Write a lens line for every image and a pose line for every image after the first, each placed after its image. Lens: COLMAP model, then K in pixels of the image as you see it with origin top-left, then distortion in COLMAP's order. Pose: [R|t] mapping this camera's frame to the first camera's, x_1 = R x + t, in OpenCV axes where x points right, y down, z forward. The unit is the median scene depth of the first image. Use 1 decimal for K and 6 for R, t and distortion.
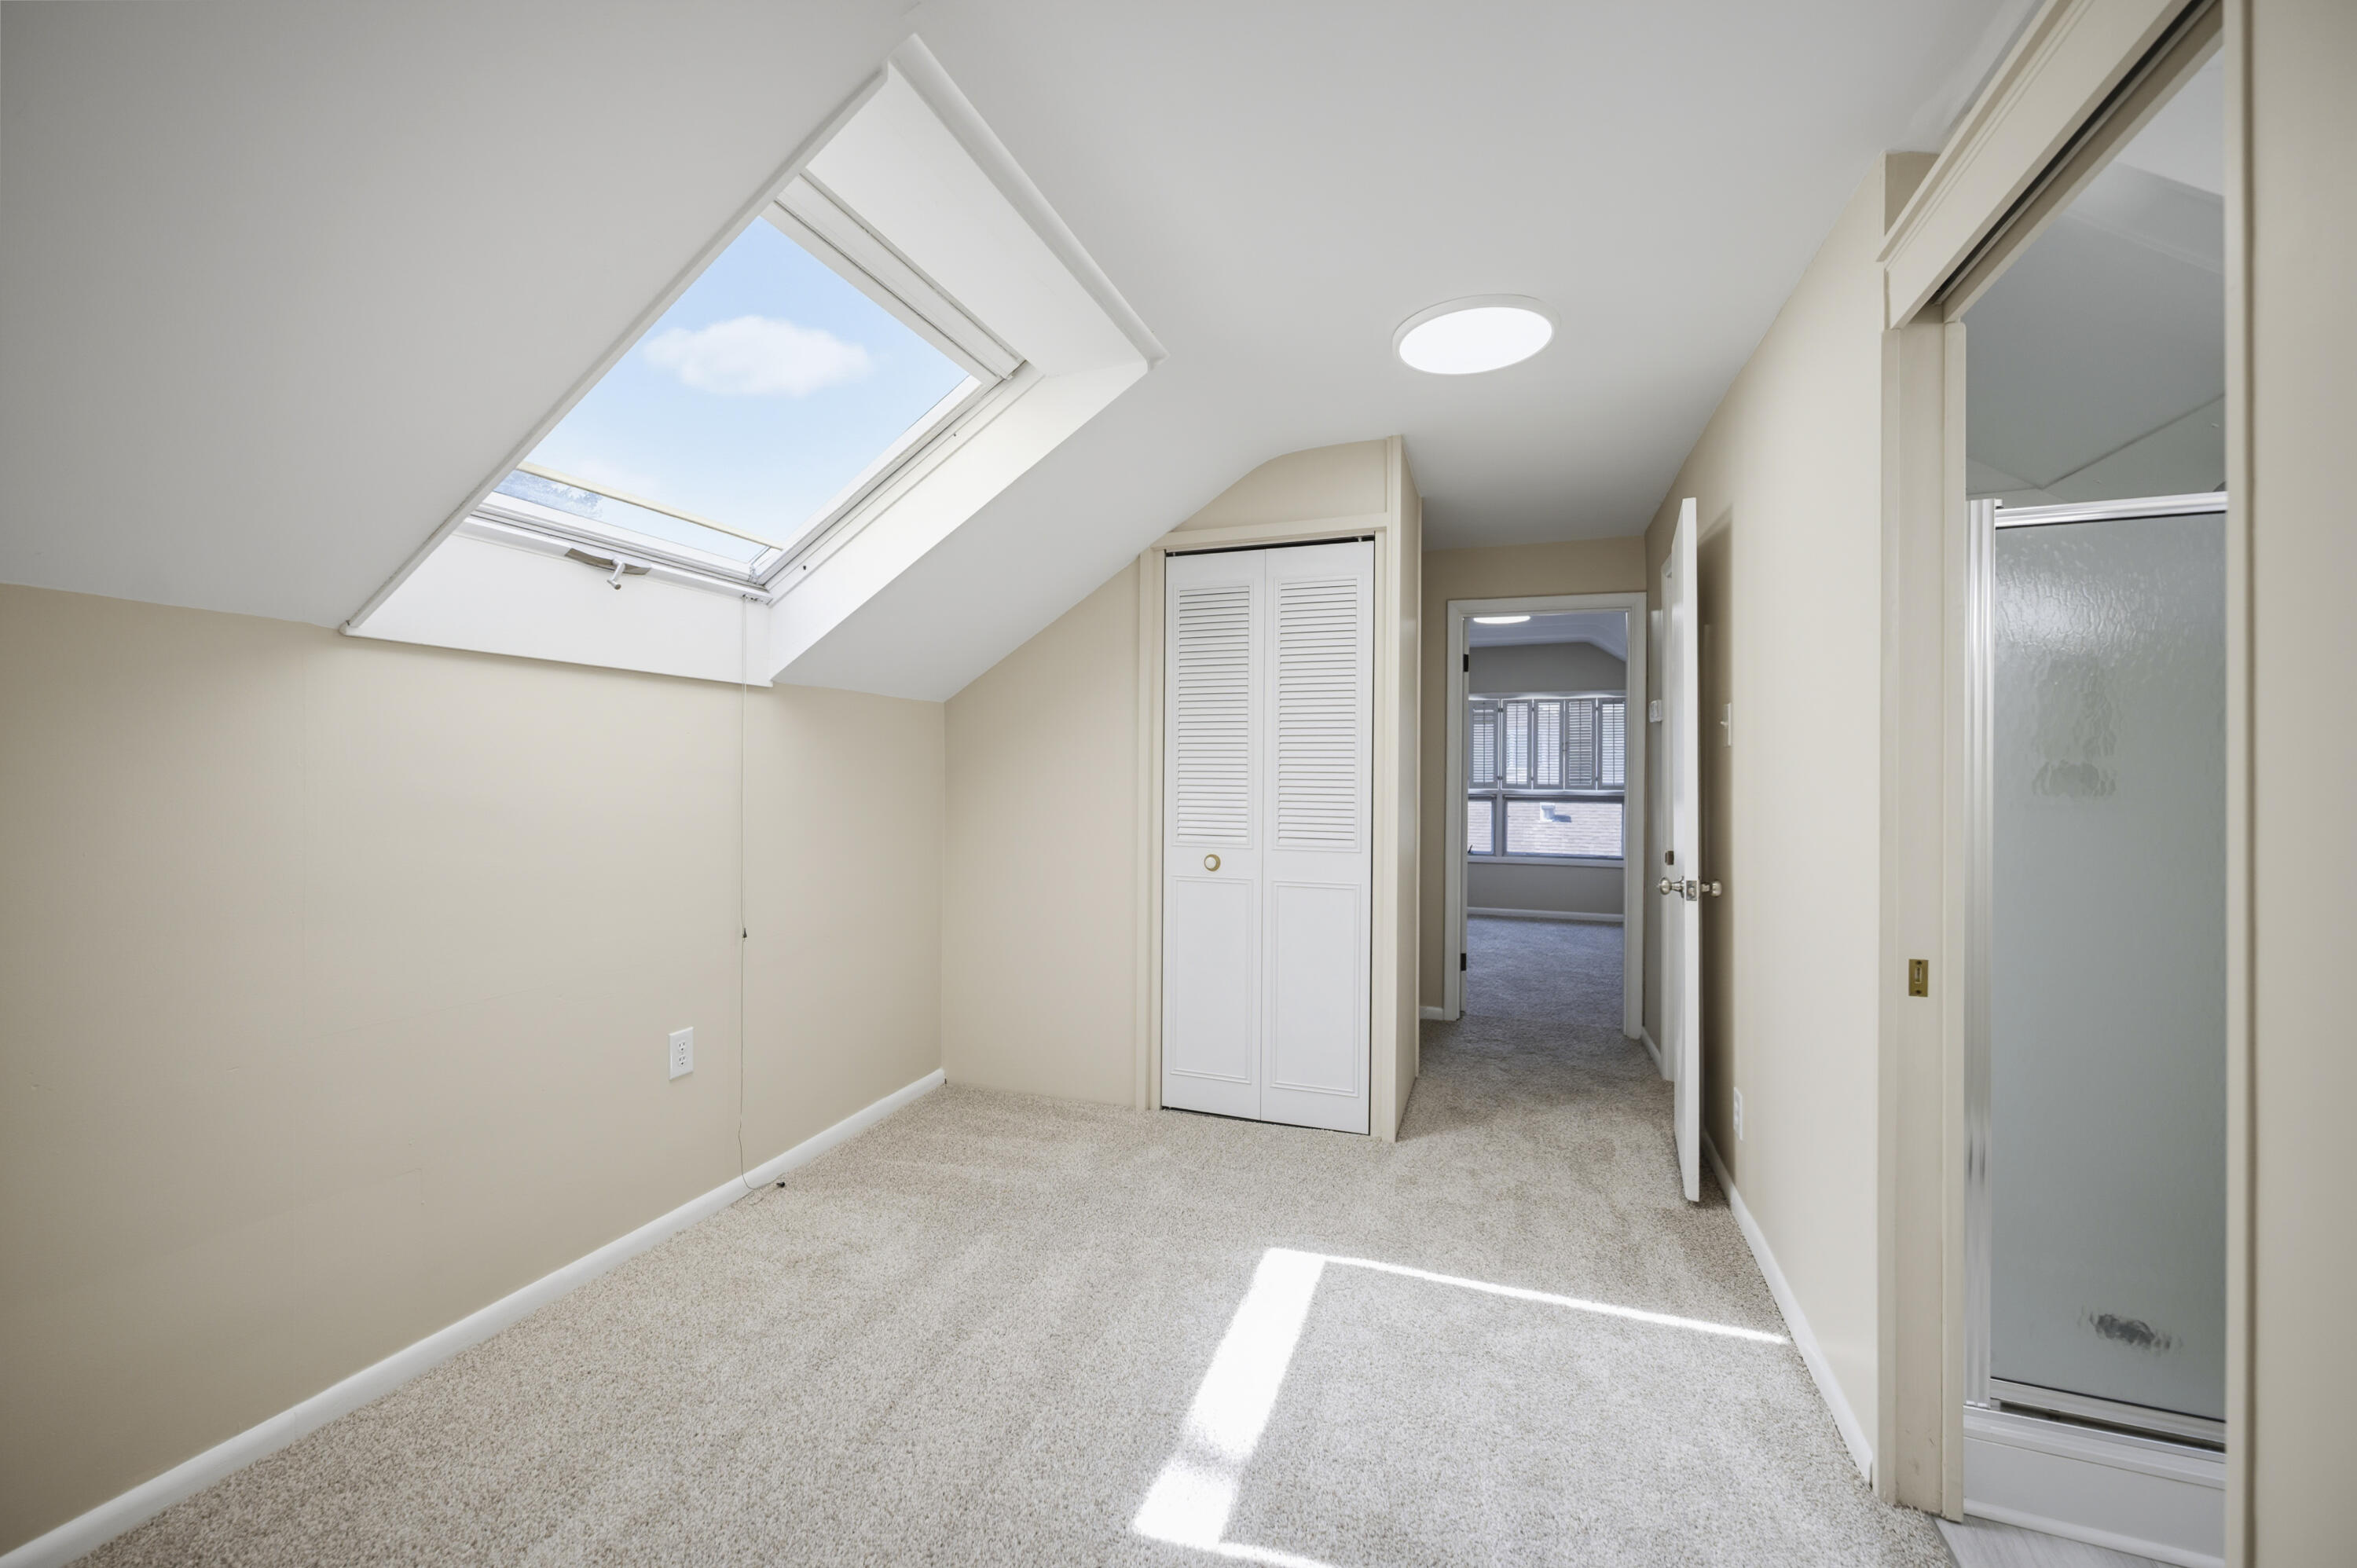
lens RADIAL K [[937.0, 0, 1180.6], [0, 937.0, 775.3], [0, 0, 1]] dist [-0.001676, 0.000026]
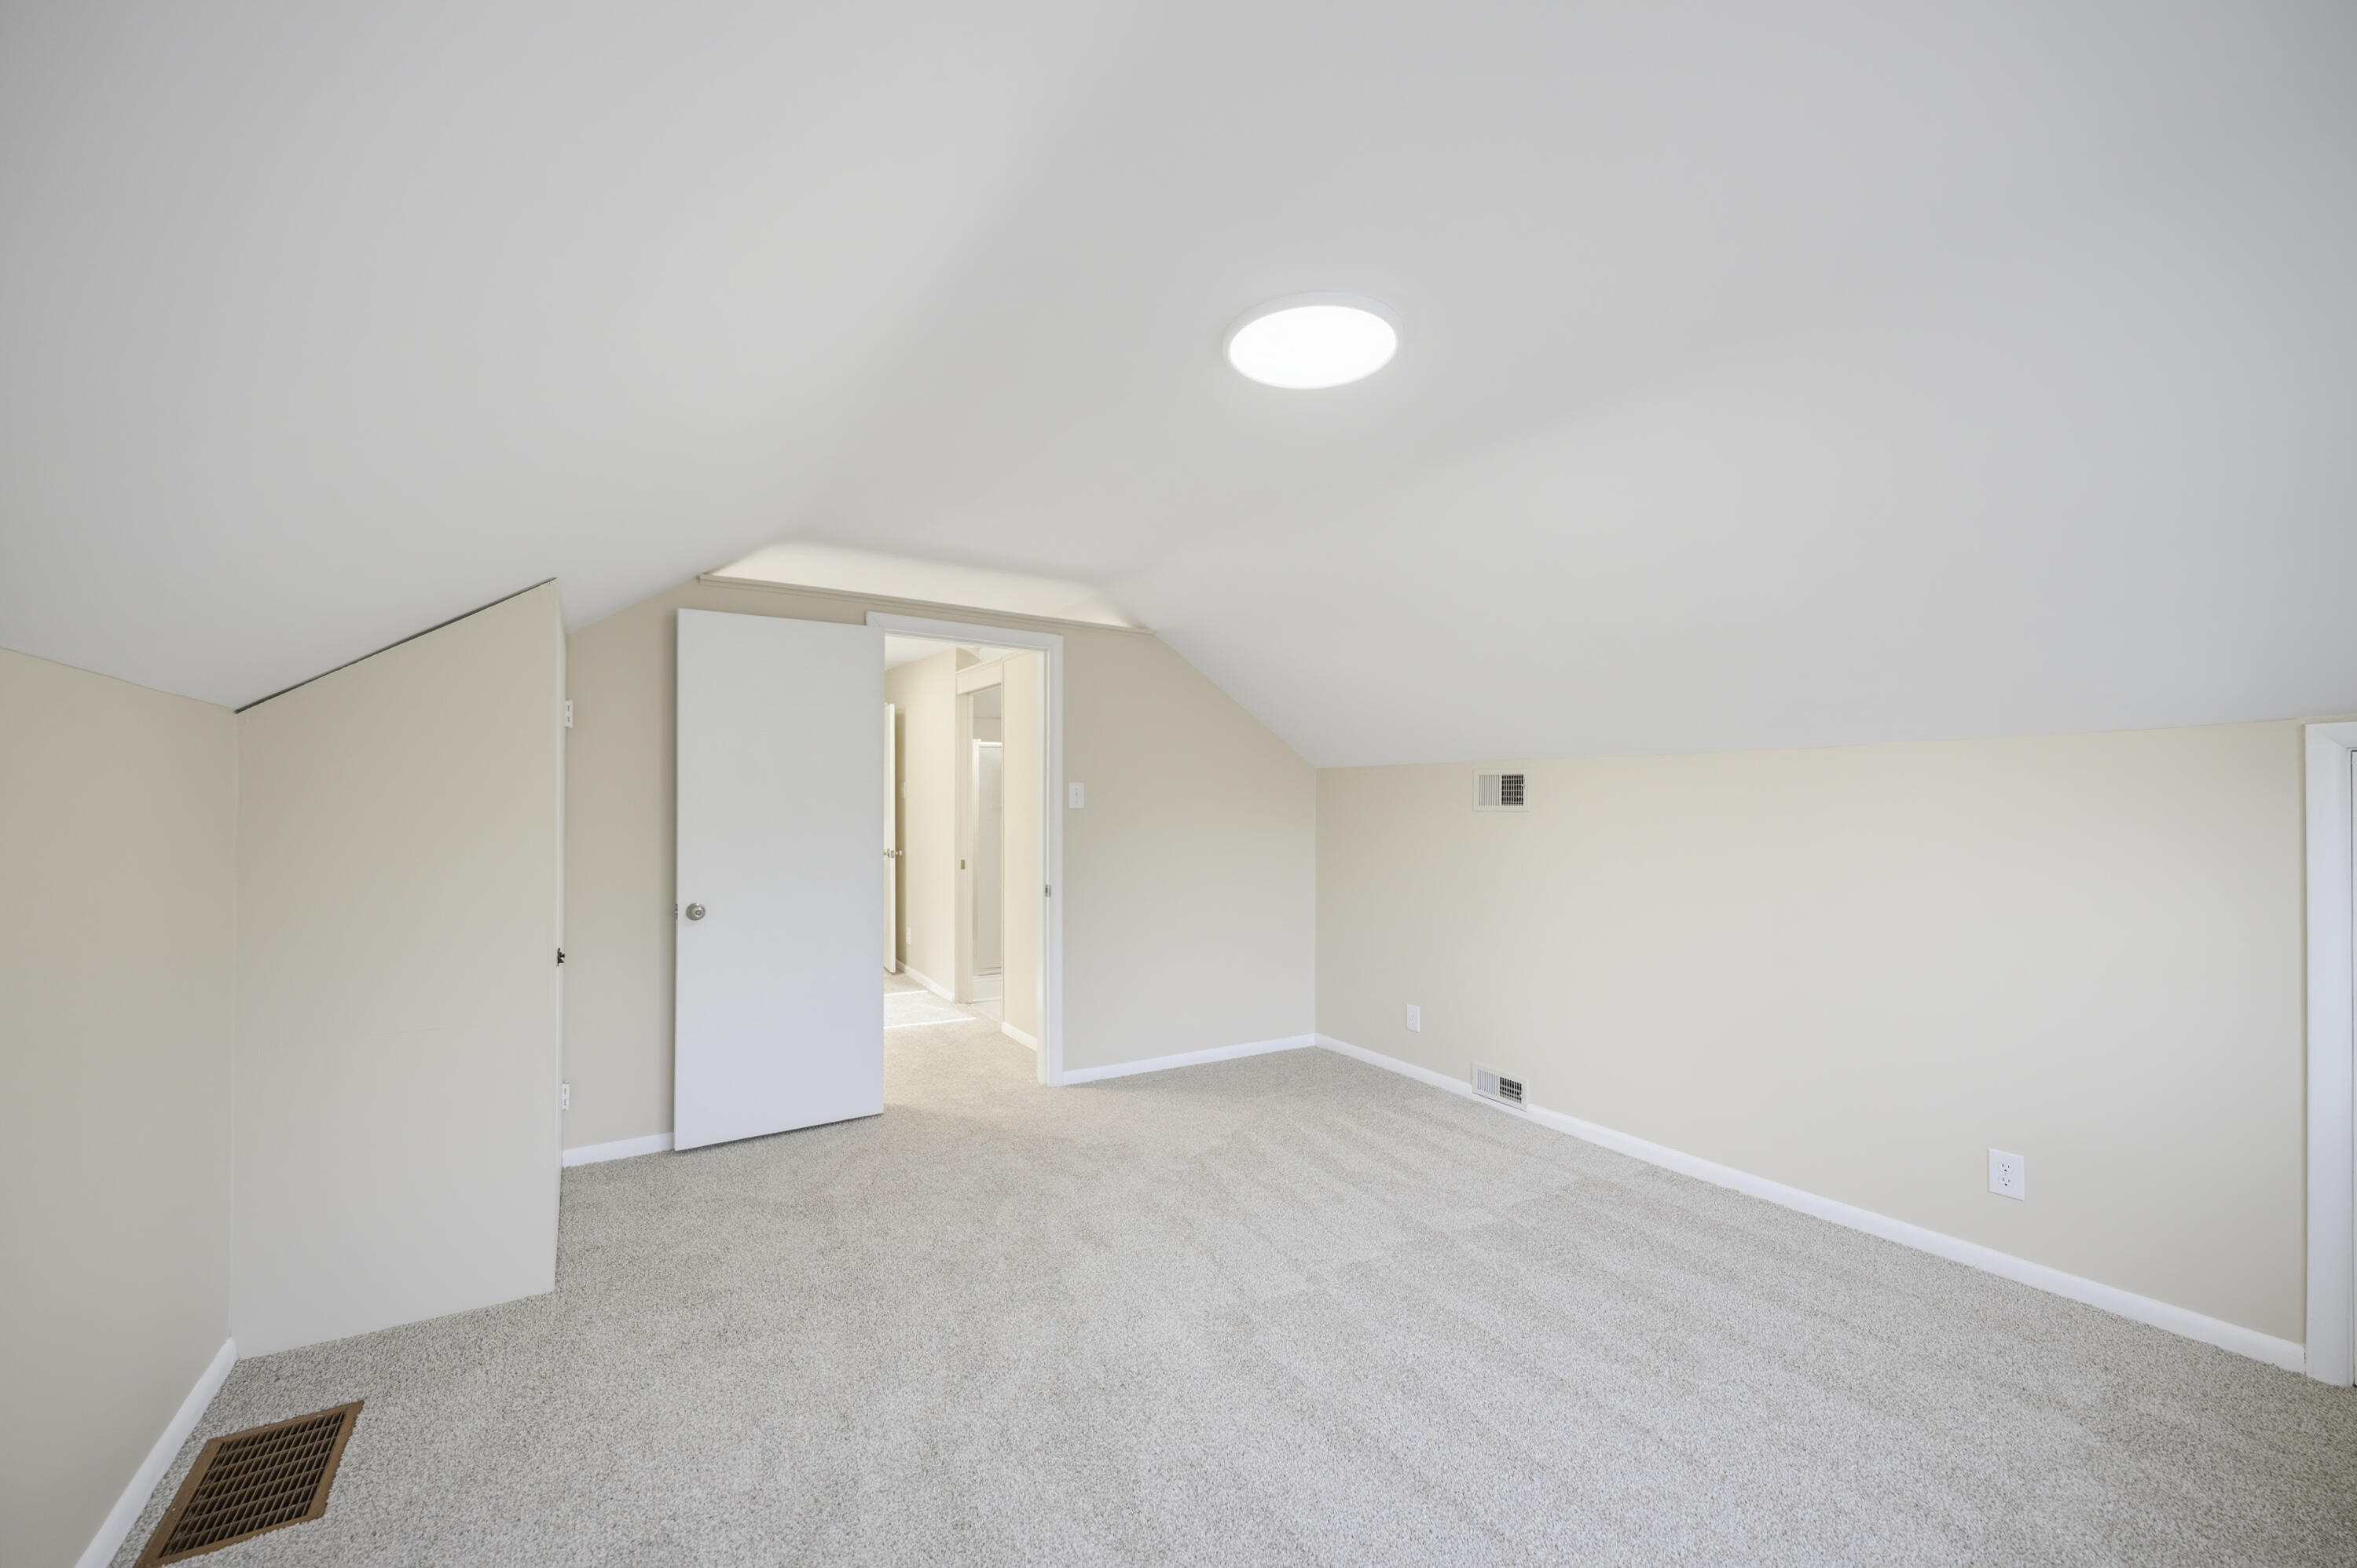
lens RADIAL K [[937.0, 0, 1180.6], [0, 937.0, 775.3], [0, 0, 1]] dist [-0.001676, 0.000026]
pose [[0.623886, 0.005934, 0.781493, -0.420066], [0.001856, 0.999957, -0.009075, -0.029553], [-0.781513, 0.007112, 0.623848, -0.530698]]
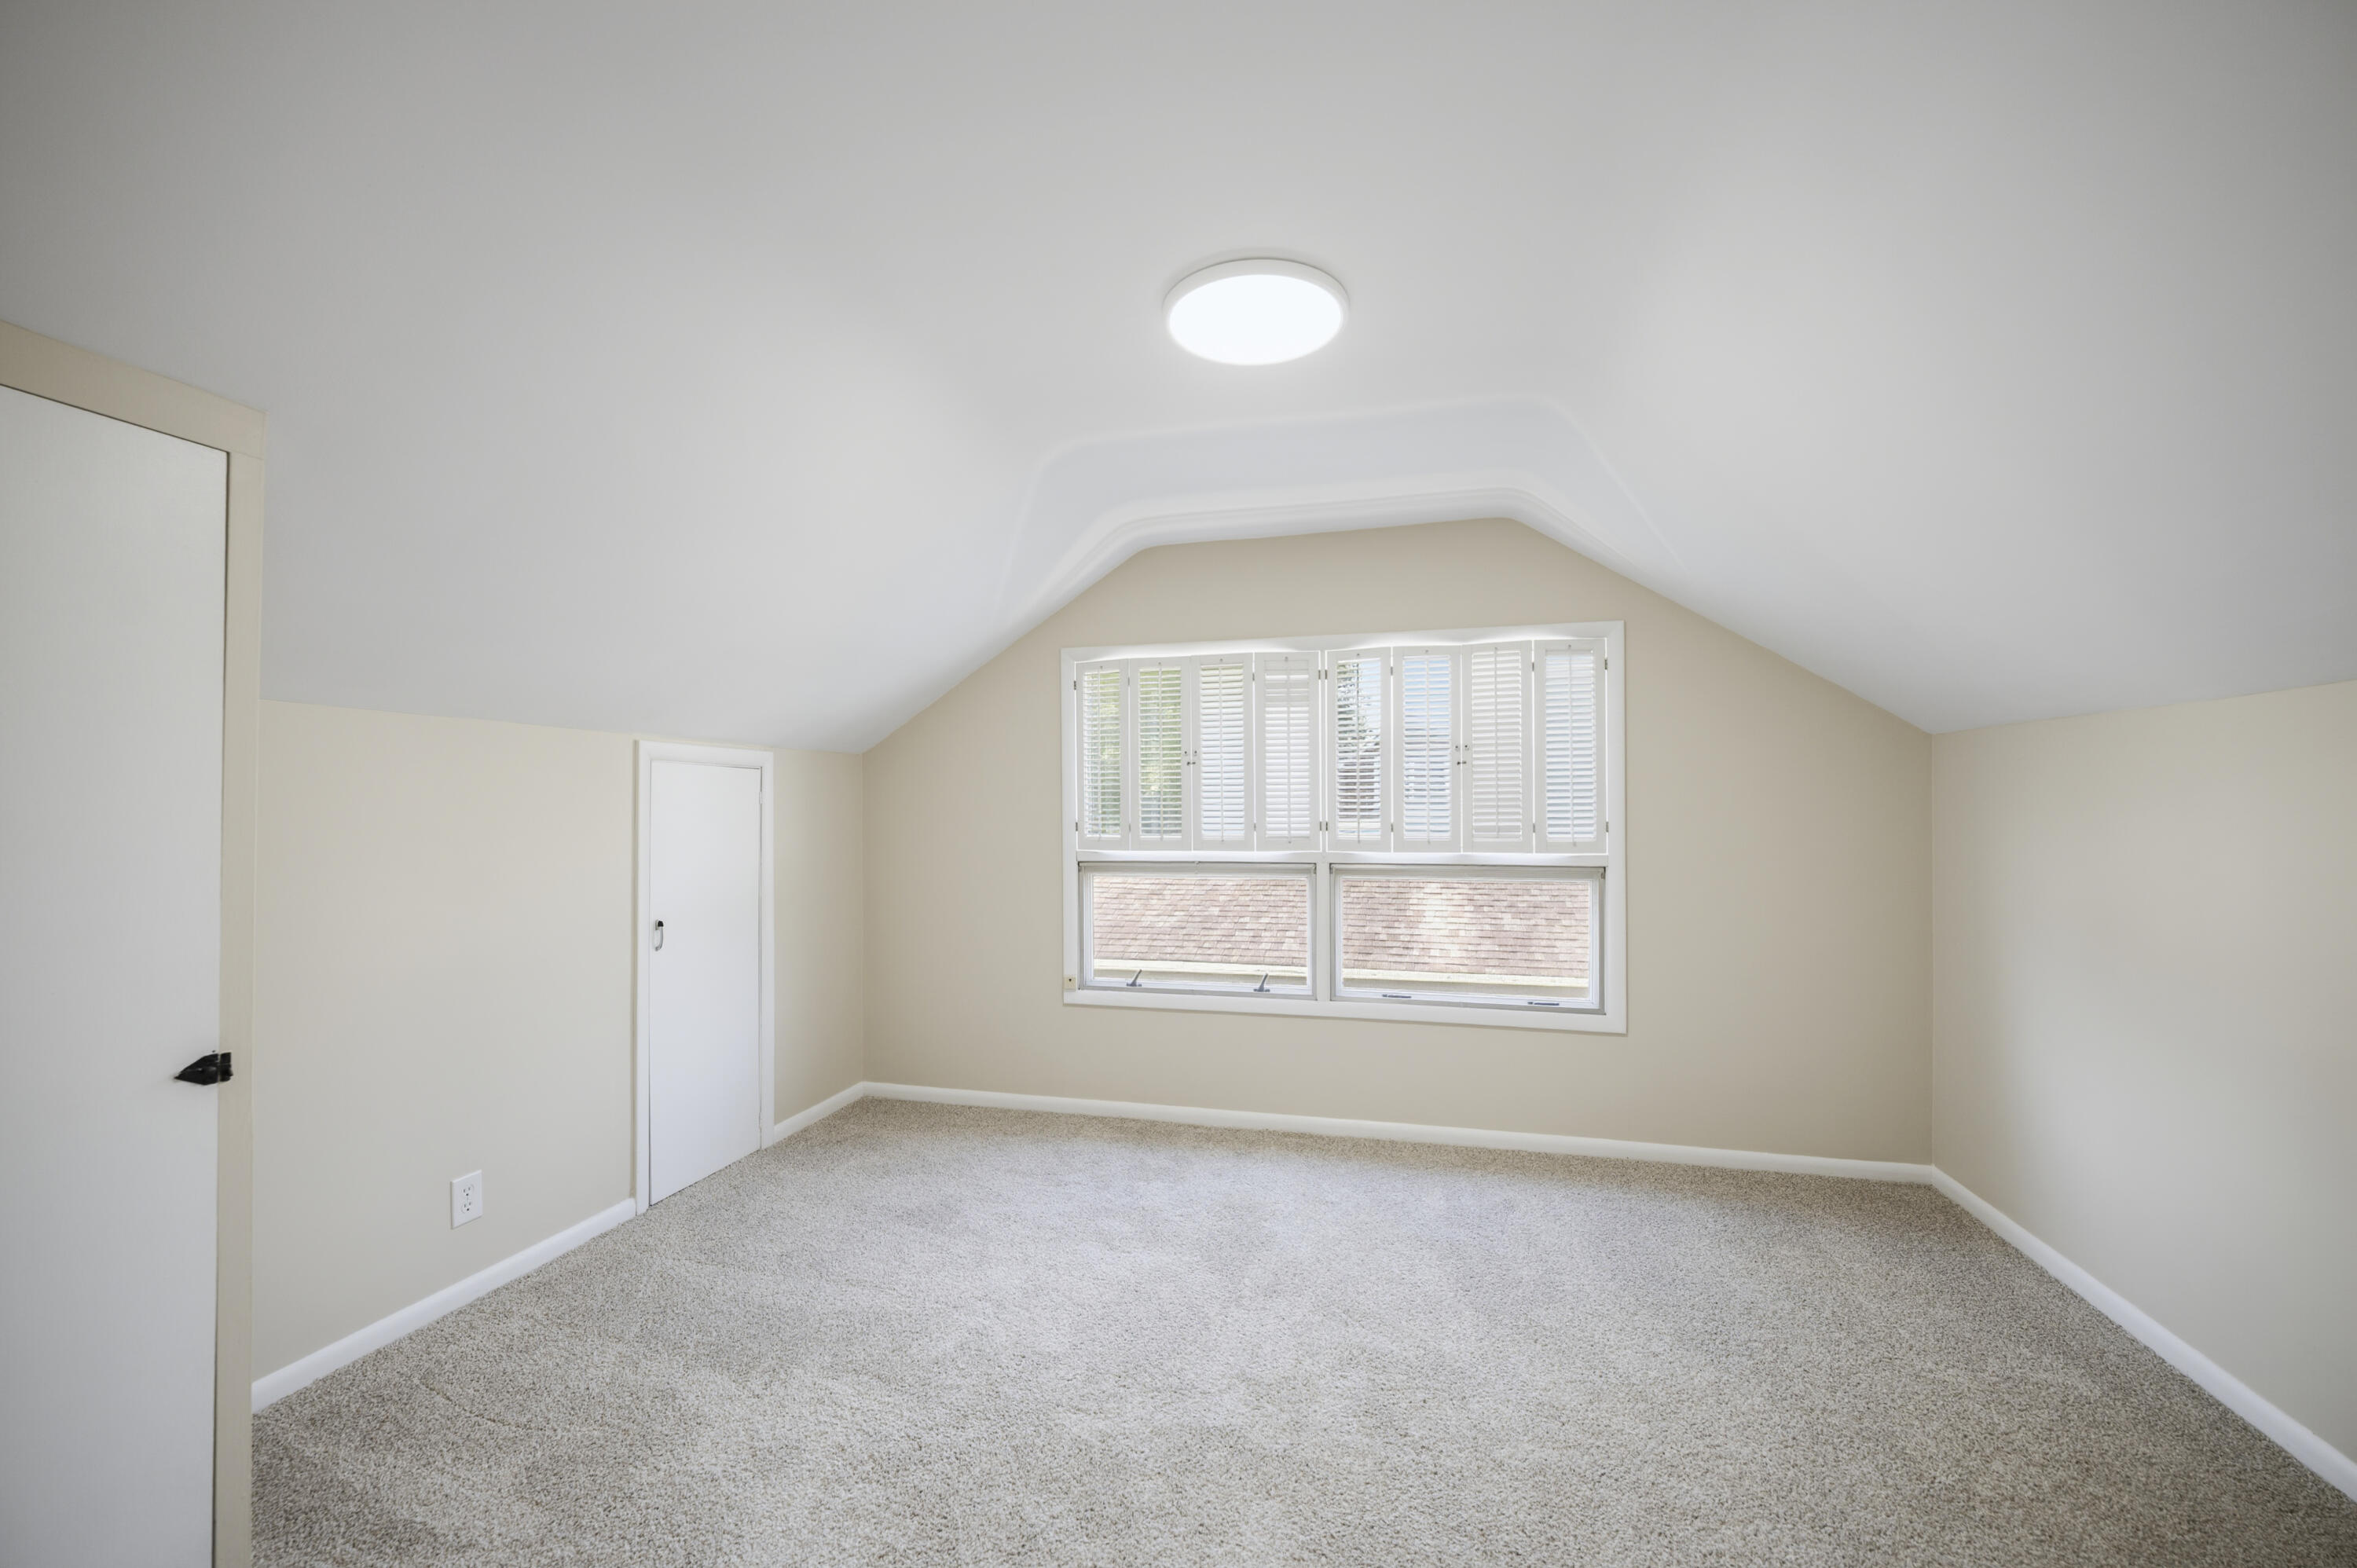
lens RADIAL K [[957.5, 0, 1169.3], [0, 957.5, 785.5], [0, 0, 1]] dist [-0.000418, -0.000024]
pose [[0.996587, -0.005268, 0.082378, 0.291148], [0.007388, 0.999649, -0.025451, -0.006828], [-0.082215, 0.025973, 0.996276, 0.696604]]
